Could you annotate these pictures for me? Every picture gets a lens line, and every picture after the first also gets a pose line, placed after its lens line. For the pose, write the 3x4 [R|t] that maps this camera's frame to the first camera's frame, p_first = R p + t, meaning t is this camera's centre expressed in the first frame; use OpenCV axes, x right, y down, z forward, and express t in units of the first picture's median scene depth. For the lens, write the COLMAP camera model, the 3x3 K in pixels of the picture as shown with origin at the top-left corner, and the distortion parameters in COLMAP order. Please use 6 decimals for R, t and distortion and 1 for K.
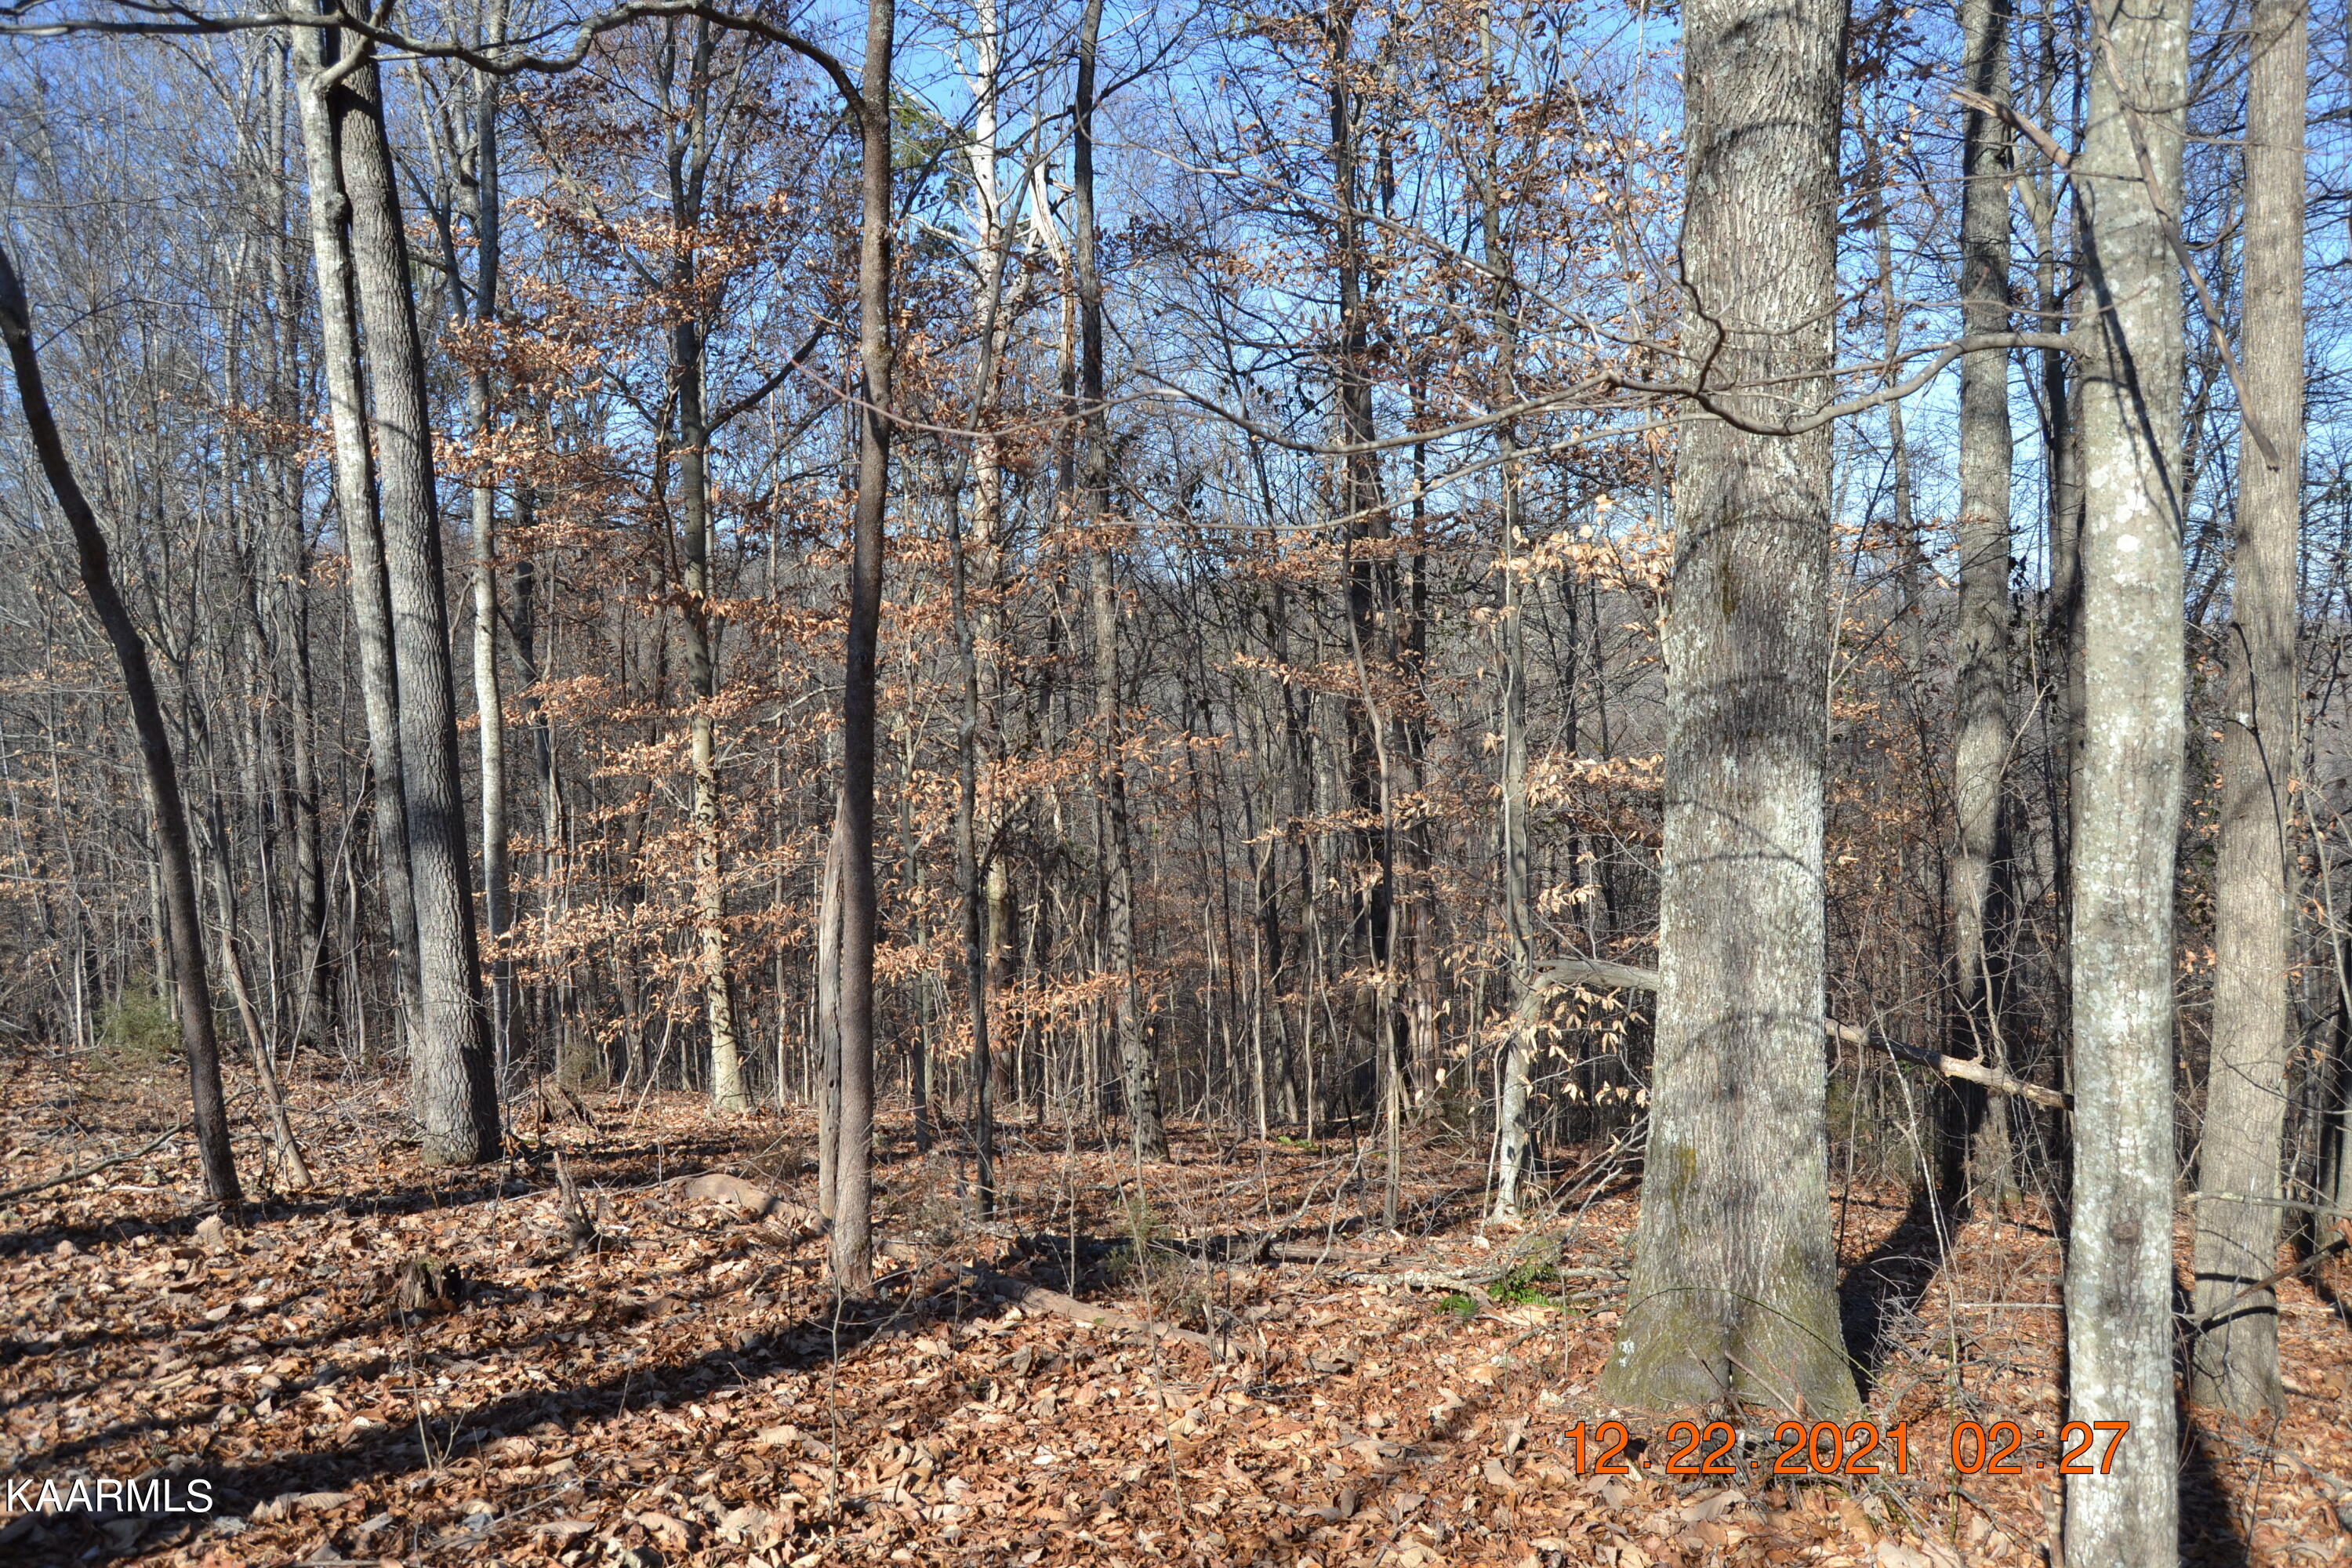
lens RADIAL K [[1877.0, 0, 1193.7], [0, 1877.0, 790.8], [0, 0, 1]] dist [-0.098306, 0.047097]
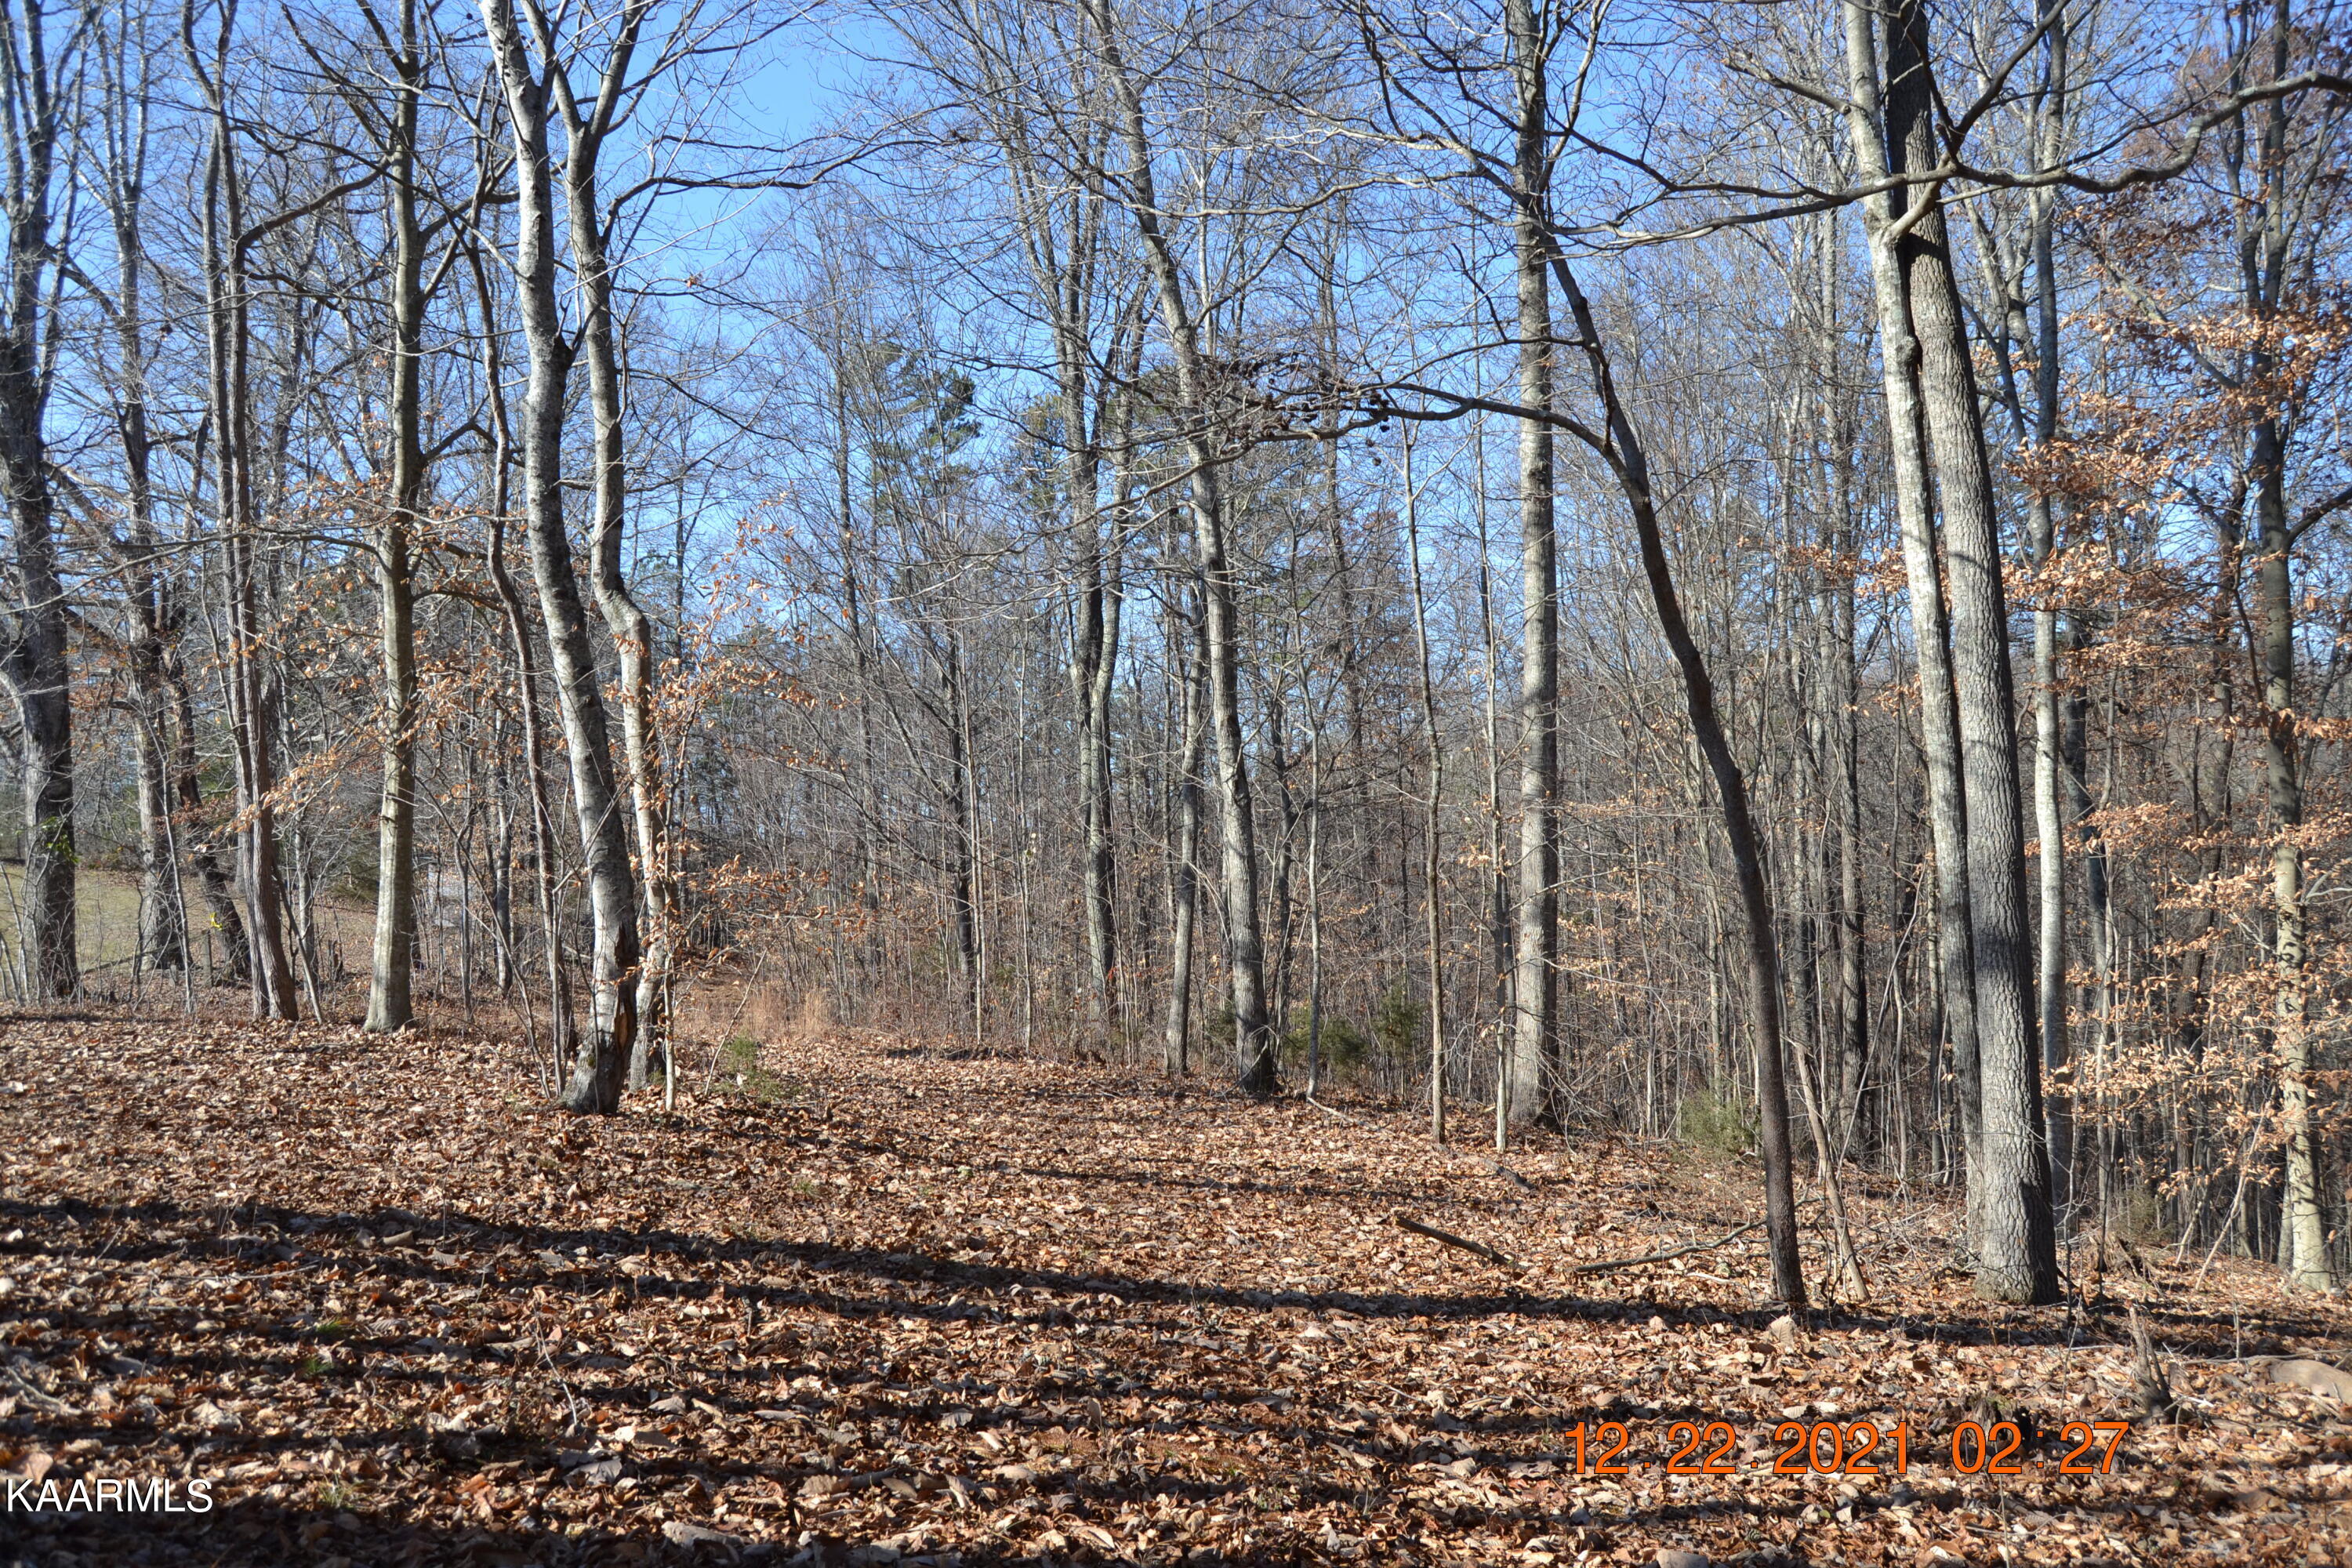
lens RADIAL K [[1877.0, 0, 1193.7], [0, 1877.0, 790.8], [0, 0, 1]] dist [-0.098306, 0.047097]
pose [[0.707607, -0.007564, -0.706566, -0.022075], [-0.039931, 0.997917, -0.050673, -0.001133], [0.705477, 0.064070, 0.705830, -0.008702]]
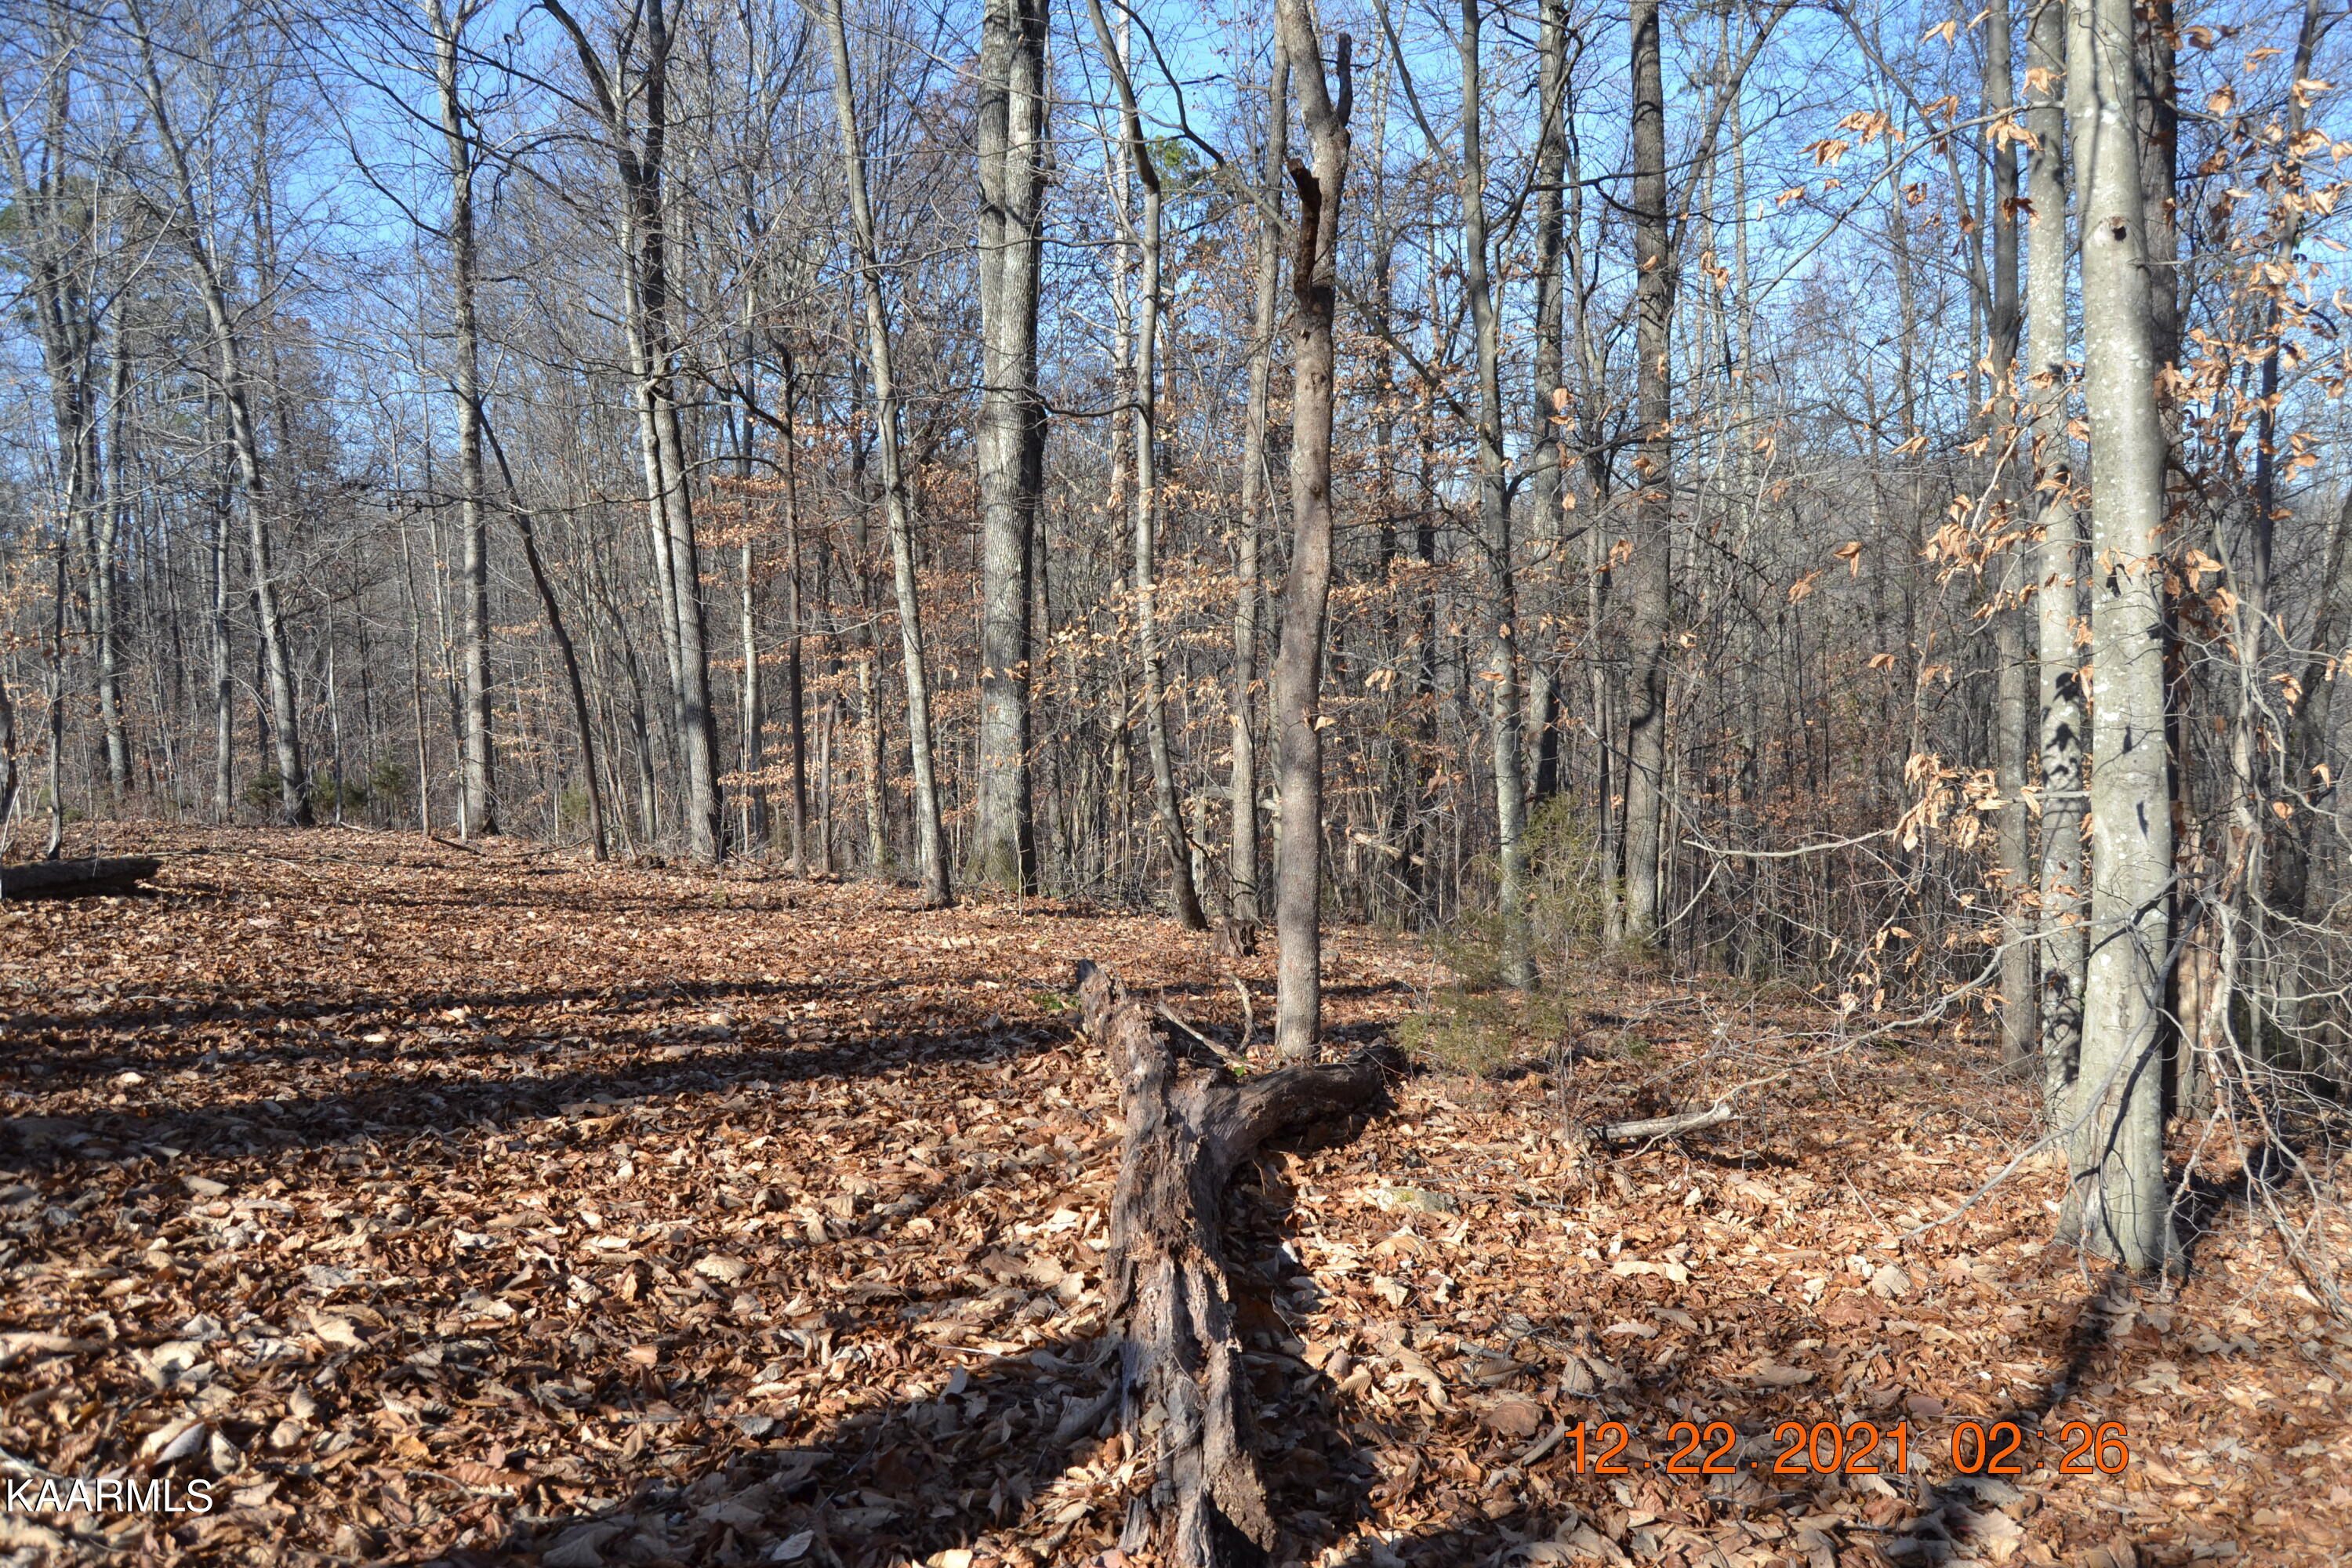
lens RADIAL K [[1877.0, 0, 1193.7], [0, 1877.0, 790.8], [0, 0, 1]] dist [-0.098306, 0.047097]
pose [[0.974663, 0.023551, -0.222434, 0.820489], [-0.013135, 0.998752, 0.048191, -0.009536], [0.223291, -0.044049, 0.973756, -1.289599]]
